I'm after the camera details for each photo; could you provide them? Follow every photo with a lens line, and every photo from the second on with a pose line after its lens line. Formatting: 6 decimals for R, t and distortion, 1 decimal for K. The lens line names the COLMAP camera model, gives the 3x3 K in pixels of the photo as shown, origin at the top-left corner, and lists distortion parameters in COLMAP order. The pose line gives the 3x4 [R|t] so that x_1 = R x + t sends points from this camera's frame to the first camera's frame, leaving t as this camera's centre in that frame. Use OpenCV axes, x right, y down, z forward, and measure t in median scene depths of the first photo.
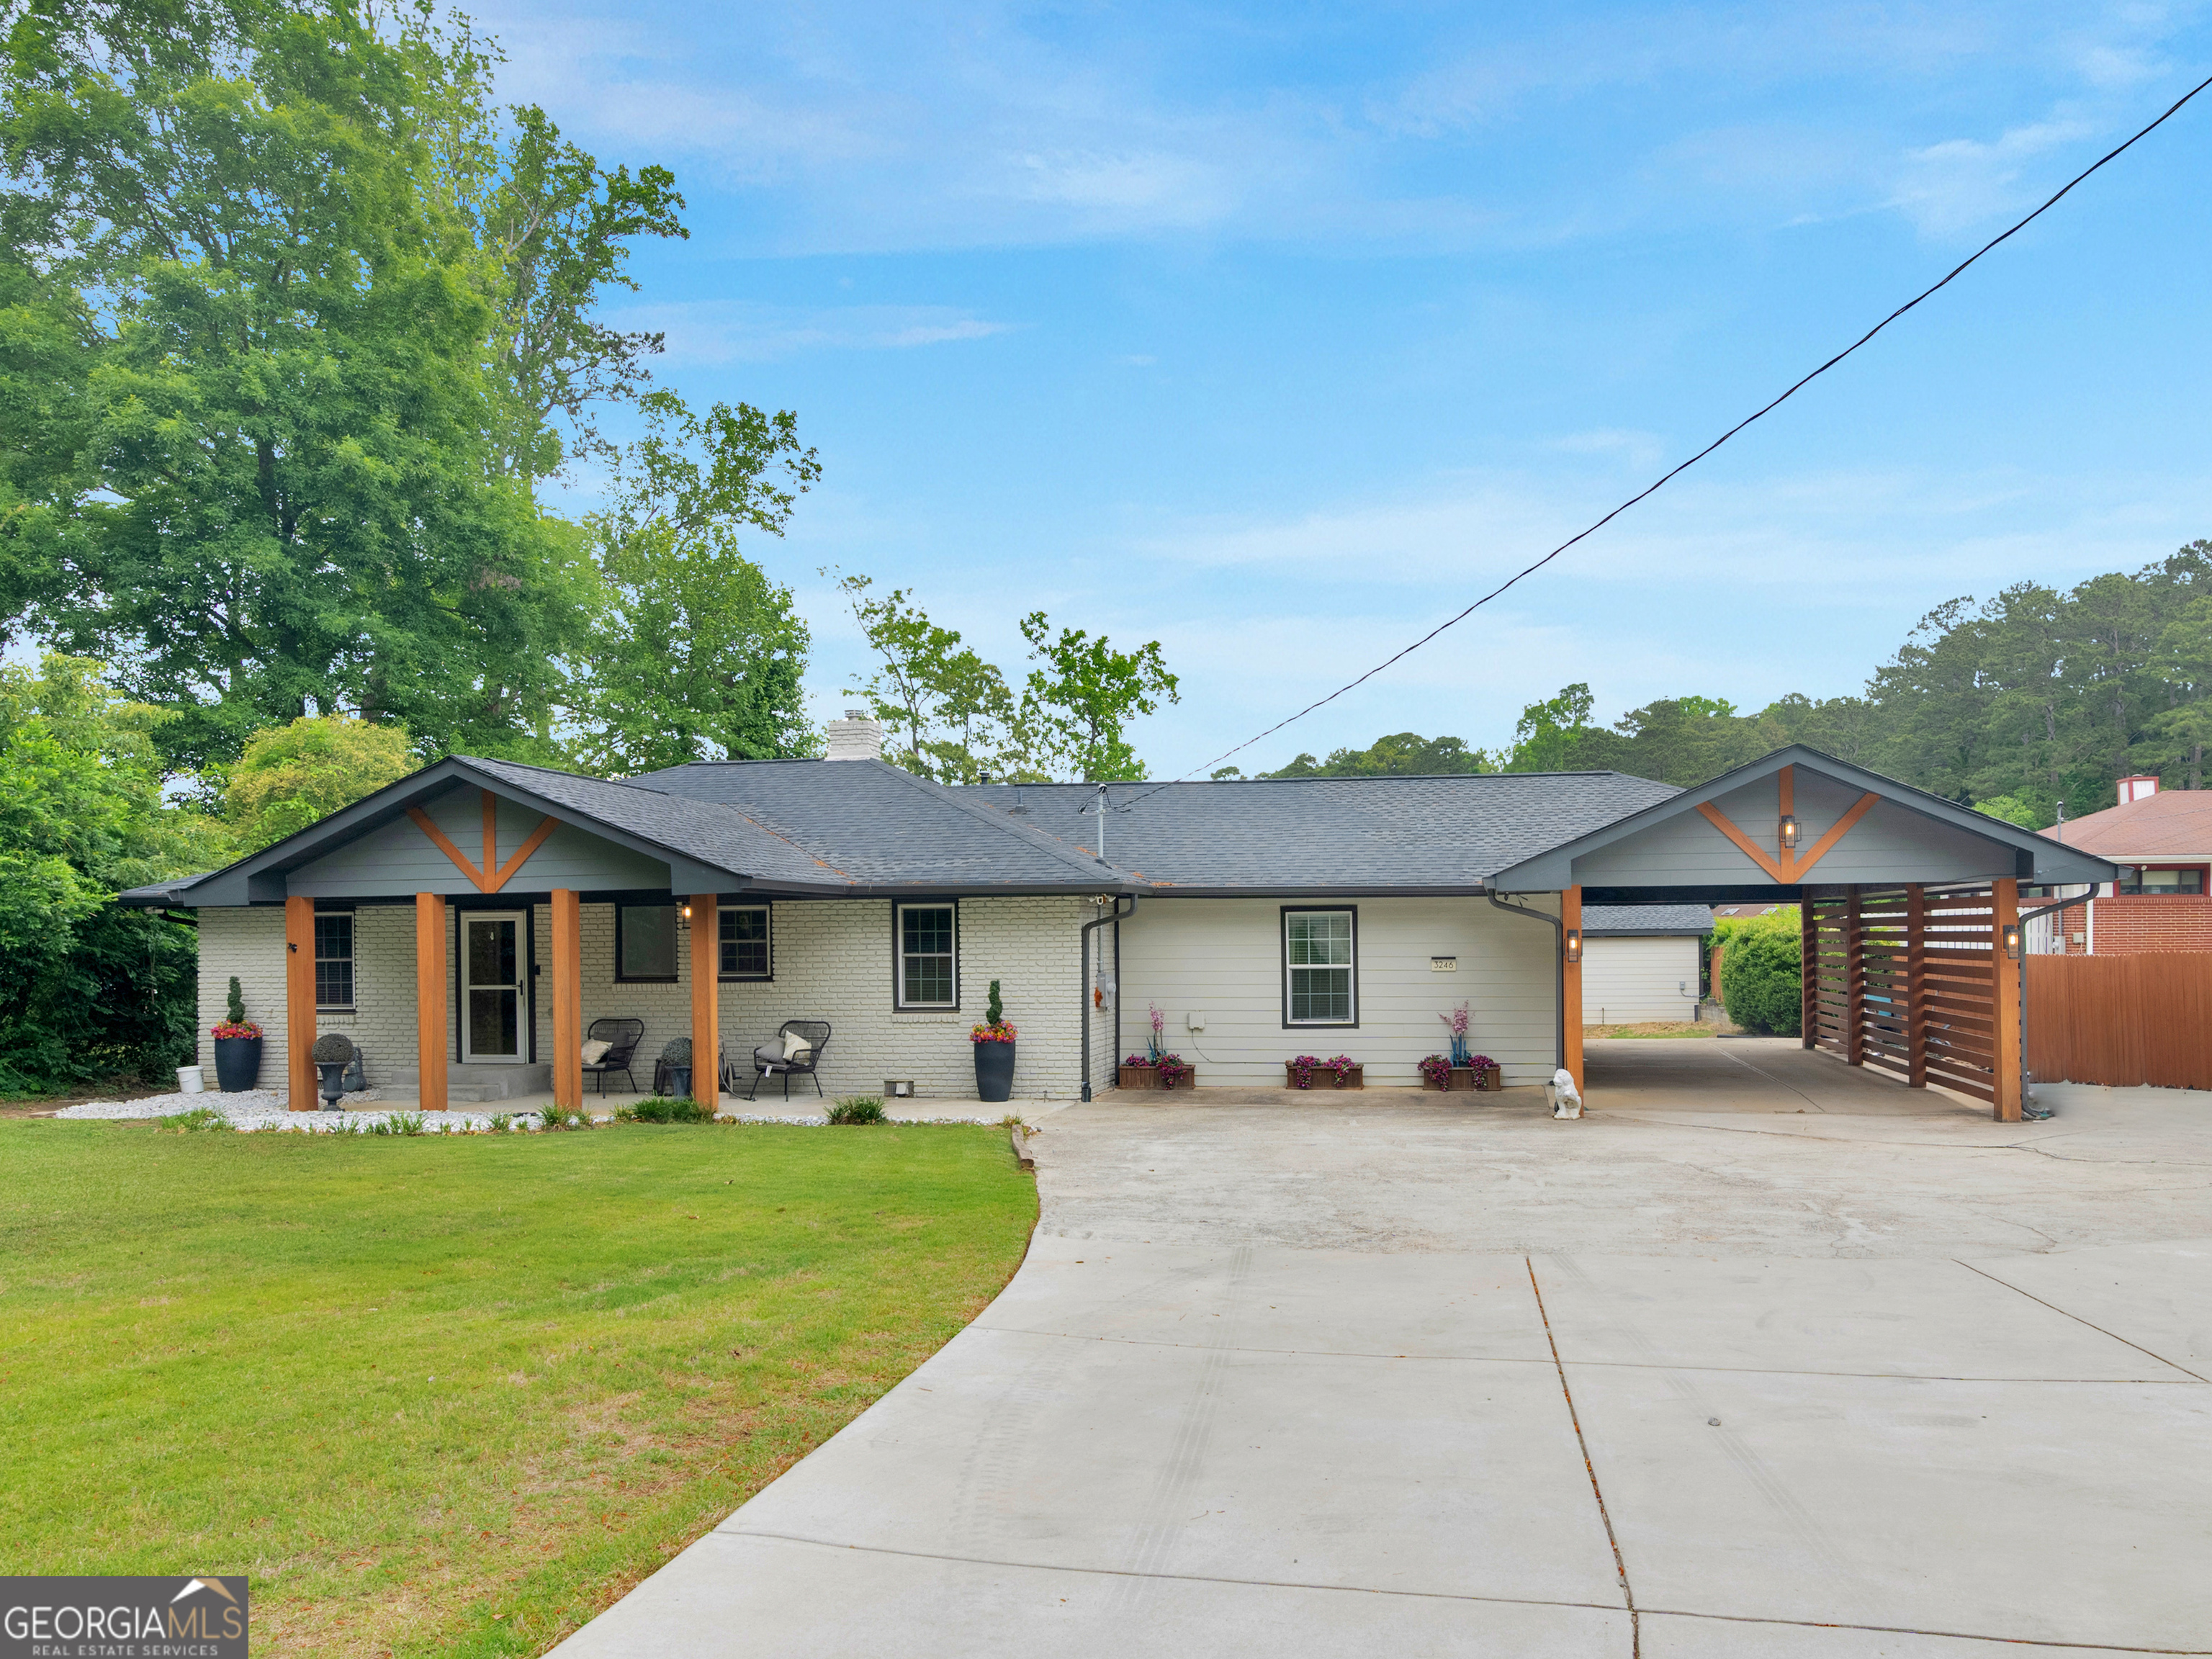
lens RADIAL K [[1150.5, 0, 1150.9], [0, 1150.5, 813.3], [0, 0, 1]] dist [0.001424, 0.000852]
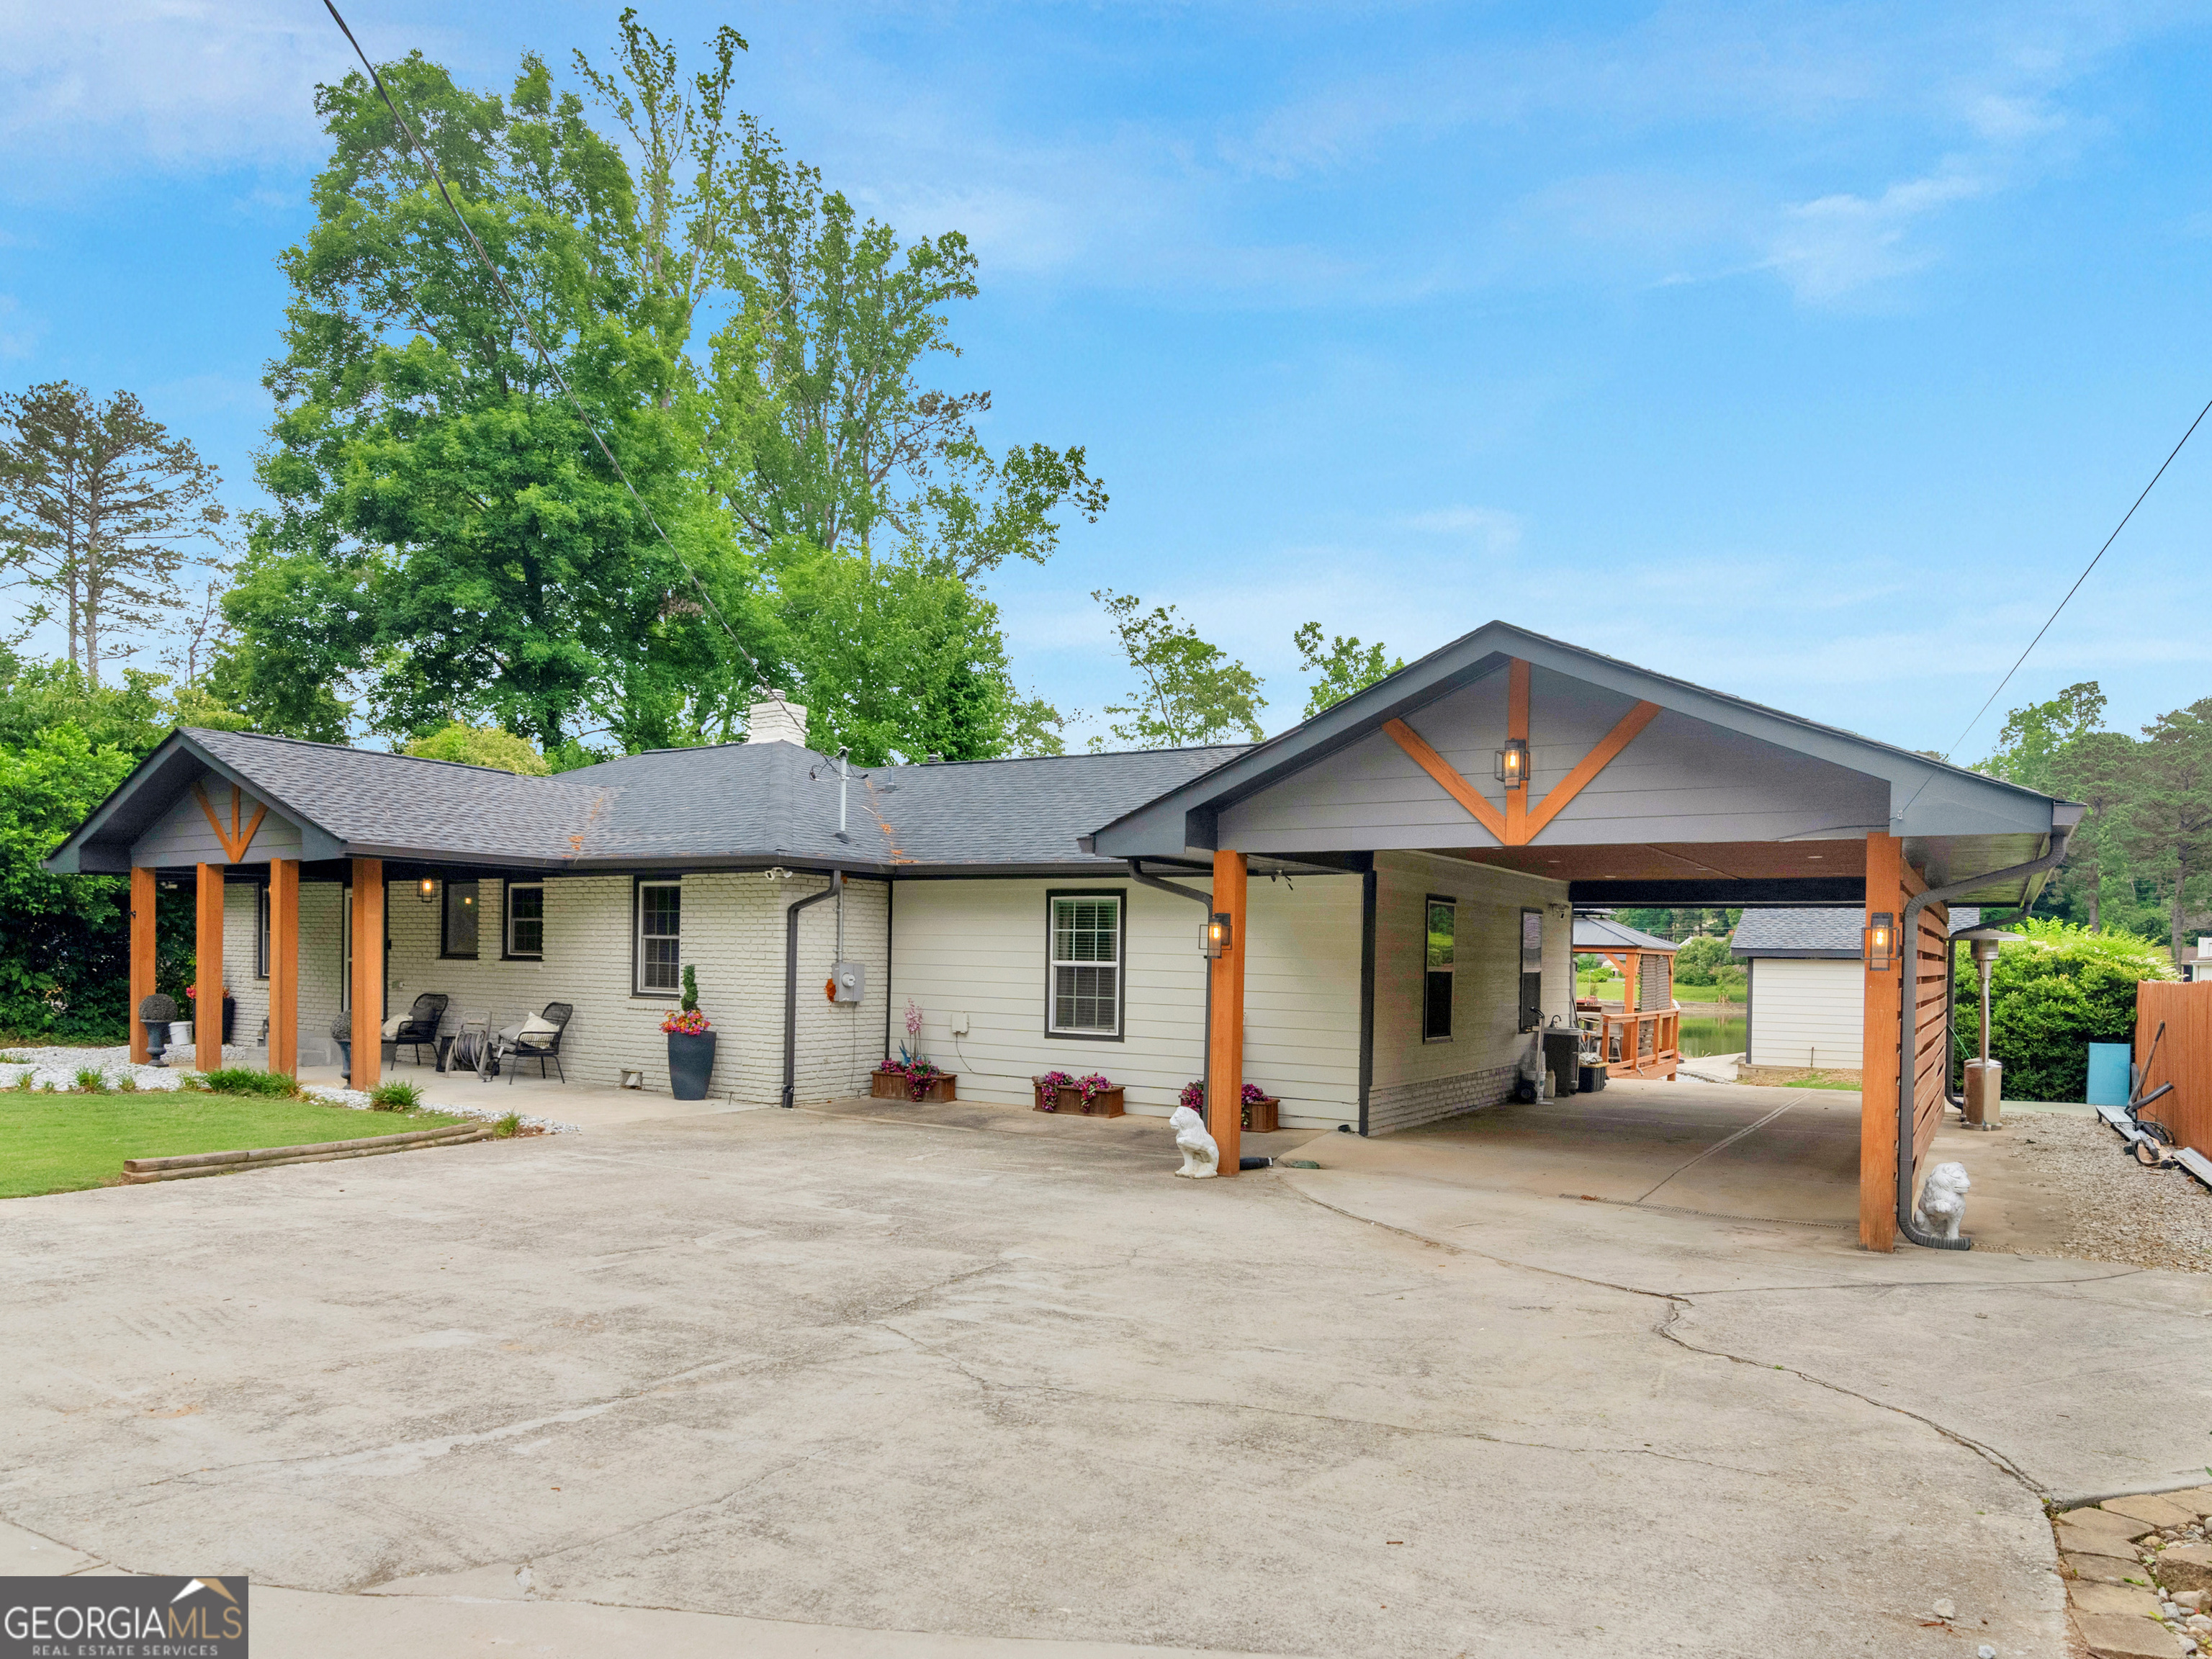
lens RADIAL K [[1107.2, 0, 1193.1], [0, 1107.2, 859.7], [0, 0, 1]] dist [0.000834, 0.000355]
pose [[0.949725, 0.000537, -0.313086, 0.458624], [0.005600, 0.999809, 0.018703, 0.045116], [0.313036, -0.019516, 0.949541, 0.280424]]
